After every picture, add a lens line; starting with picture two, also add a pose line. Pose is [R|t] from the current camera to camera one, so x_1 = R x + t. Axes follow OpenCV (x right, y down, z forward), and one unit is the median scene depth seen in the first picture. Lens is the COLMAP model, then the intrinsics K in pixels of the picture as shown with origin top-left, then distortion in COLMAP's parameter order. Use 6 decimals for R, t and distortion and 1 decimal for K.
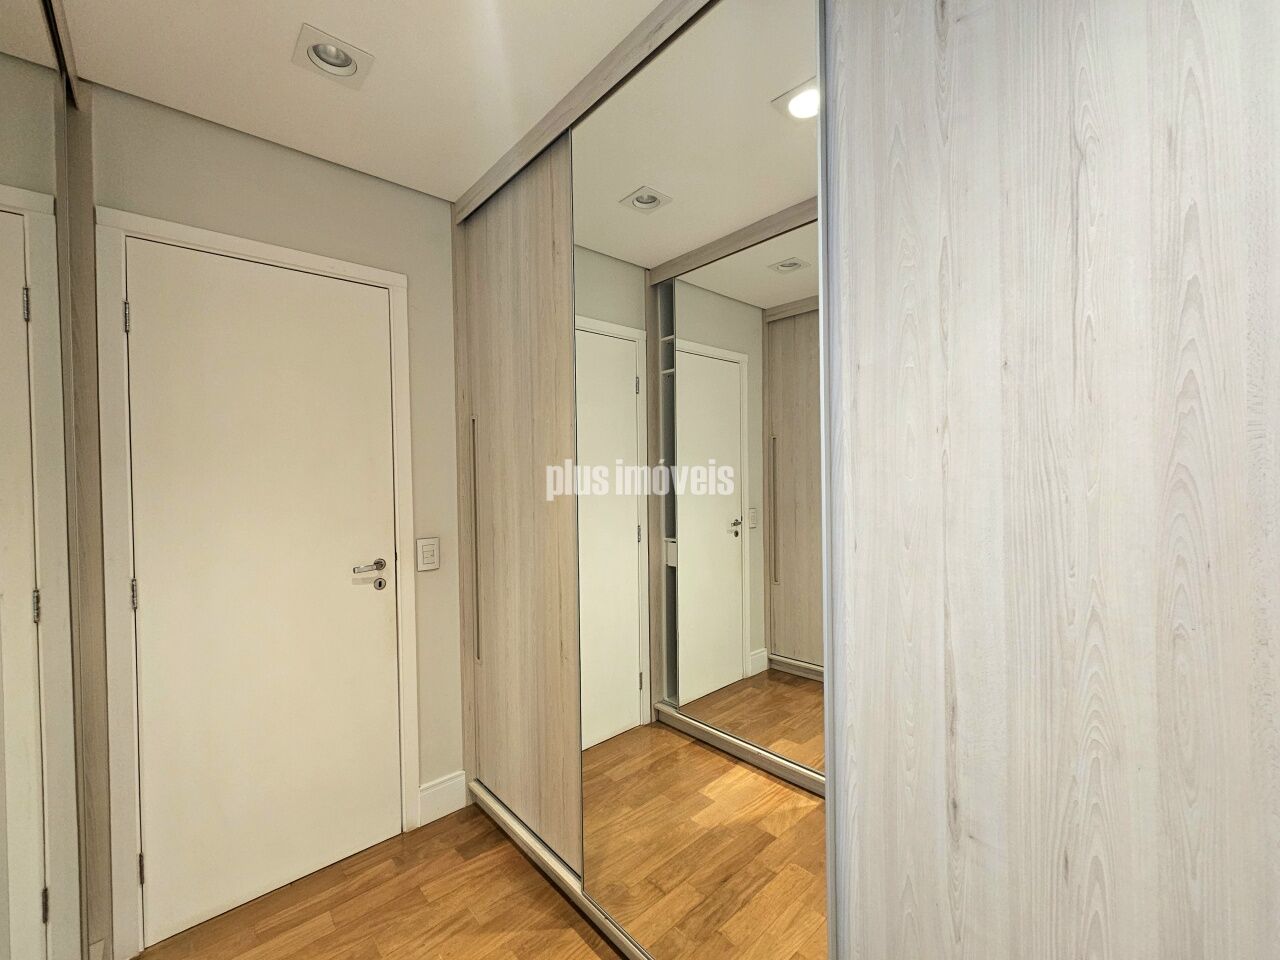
lens RADIAL K [[532.6, 0, 636.8], [0, 532.6, 479.1], [0, 0, 1]] dist [0.001682, -0.000271]
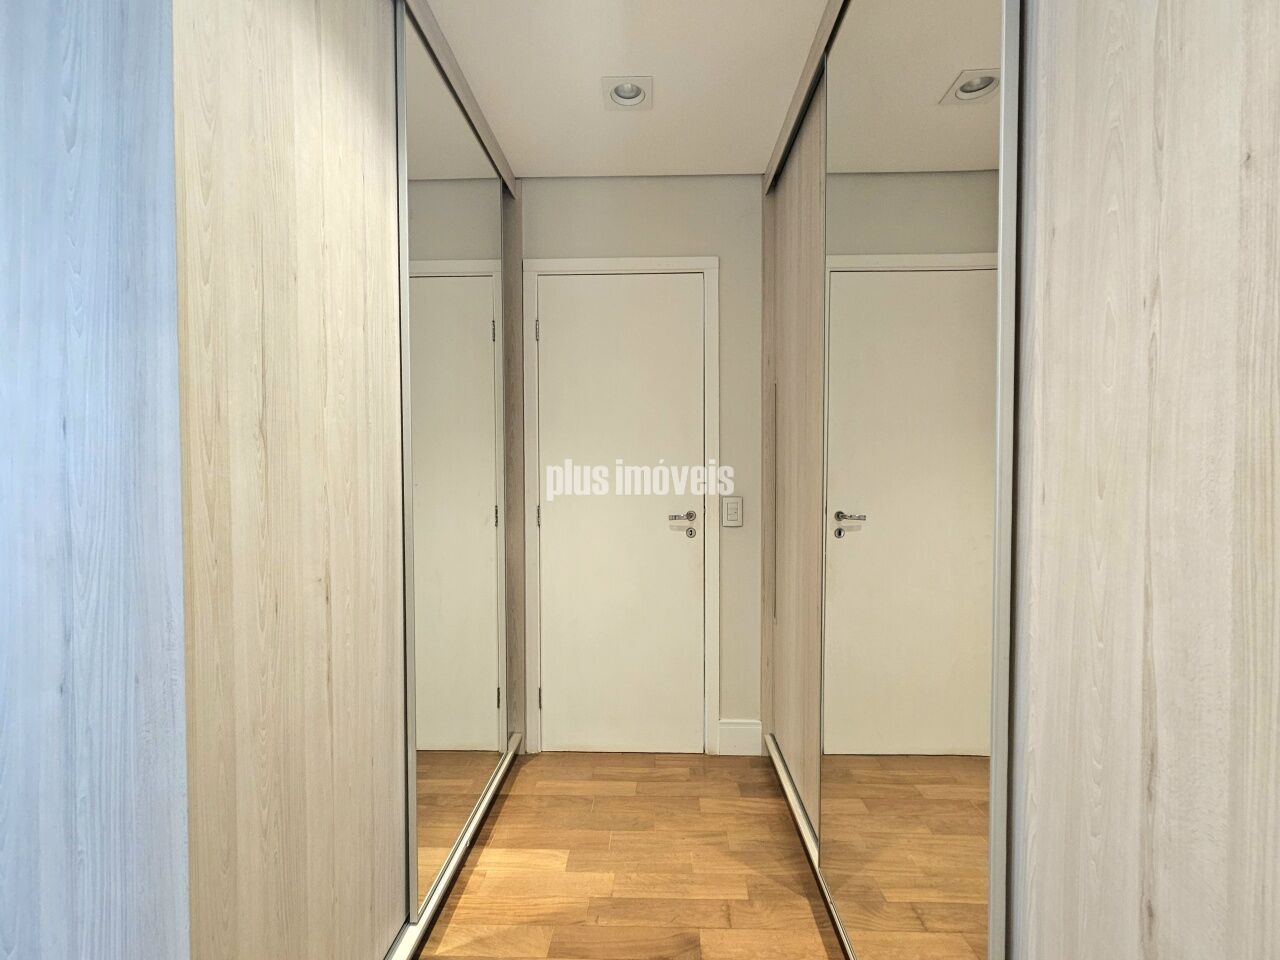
lens RADIAL K [[532.6, 0, 601.2], [0, 532.6, 469.9], [0, 0, 1]] dist [0.001682, -0.000271]
pose [[0.717144, 0.034511, -0.696070, 0.287288], [-0.018497, 0.999364, 0.030491, 0.048676], [0.696679, -0.008991, 0.717326, 0.061946]]
